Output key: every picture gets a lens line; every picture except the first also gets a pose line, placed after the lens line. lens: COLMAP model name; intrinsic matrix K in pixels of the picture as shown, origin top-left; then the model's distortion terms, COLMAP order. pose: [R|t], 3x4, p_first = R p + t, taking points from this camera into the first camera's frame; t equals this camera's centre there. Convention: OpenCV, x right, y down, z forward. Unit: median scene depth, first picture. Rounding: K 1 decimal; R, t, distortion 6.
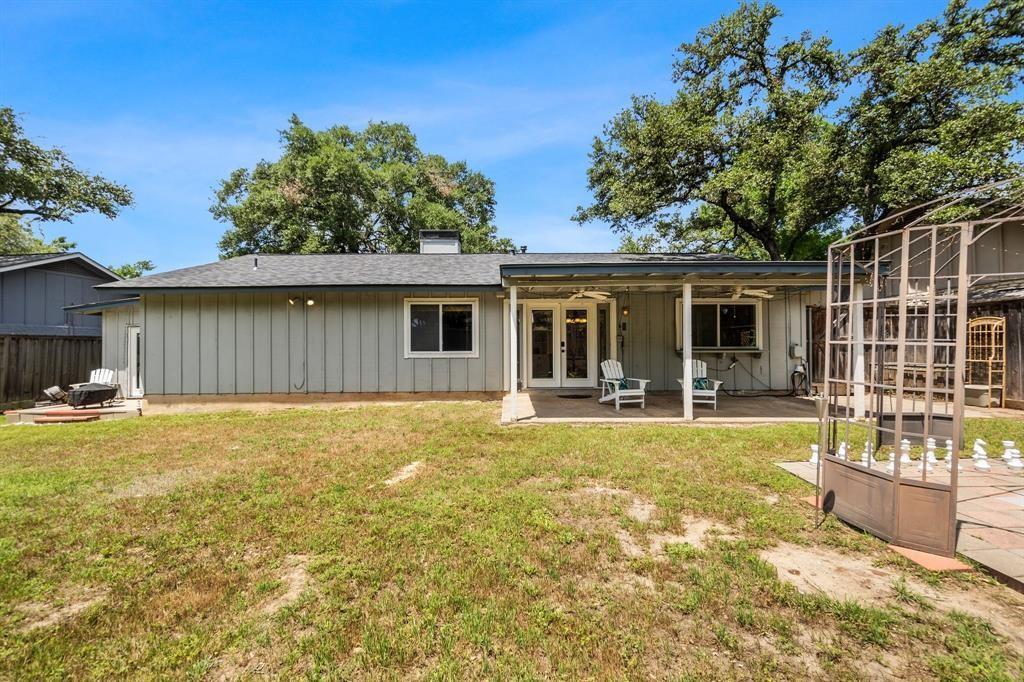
lens RADIAL K [[439.9, 0, 513.7], [0, 439.9, 342.5], [0, 0, 1]] dist [-0.002608, 0.000049]
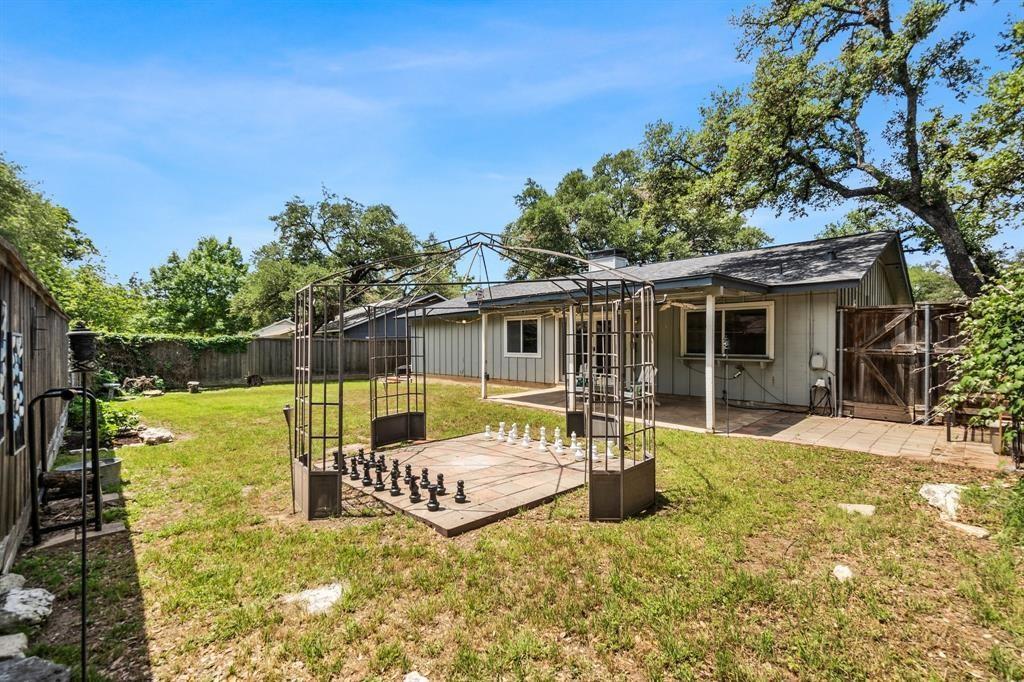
lens RADIAL K [[439.9, 0, 513.7], [0, 439.9, 342.5], [0, 0, 1]] dist [-0.002608, 0.000049]
pose [[0.688279, 0.004190, -0.725434, 0.856344], [0.006205, 0.999913, 0.011662, -0.031031], [0.725419, -0.012528, 0.688193, -0.006852]]
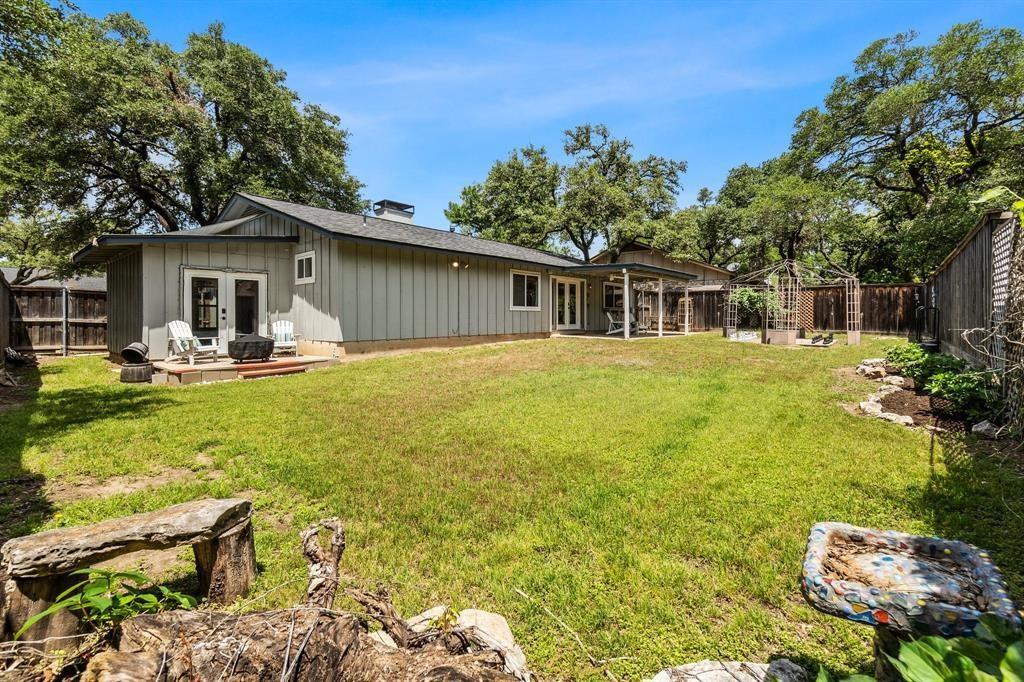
lens RADIAL K [[439.9, 0, 513.7], [0, 439.9, 342.5], [0, 0, 1]] dist [-0.002608, 0.000049]
pose [[0.658843, -0.036748, 0.751382, -1.317986], [-0.014226, 0.998019, 0.061284, 0.050836], [-0.752146, -0.051066, 0.657015, 0.040928]]
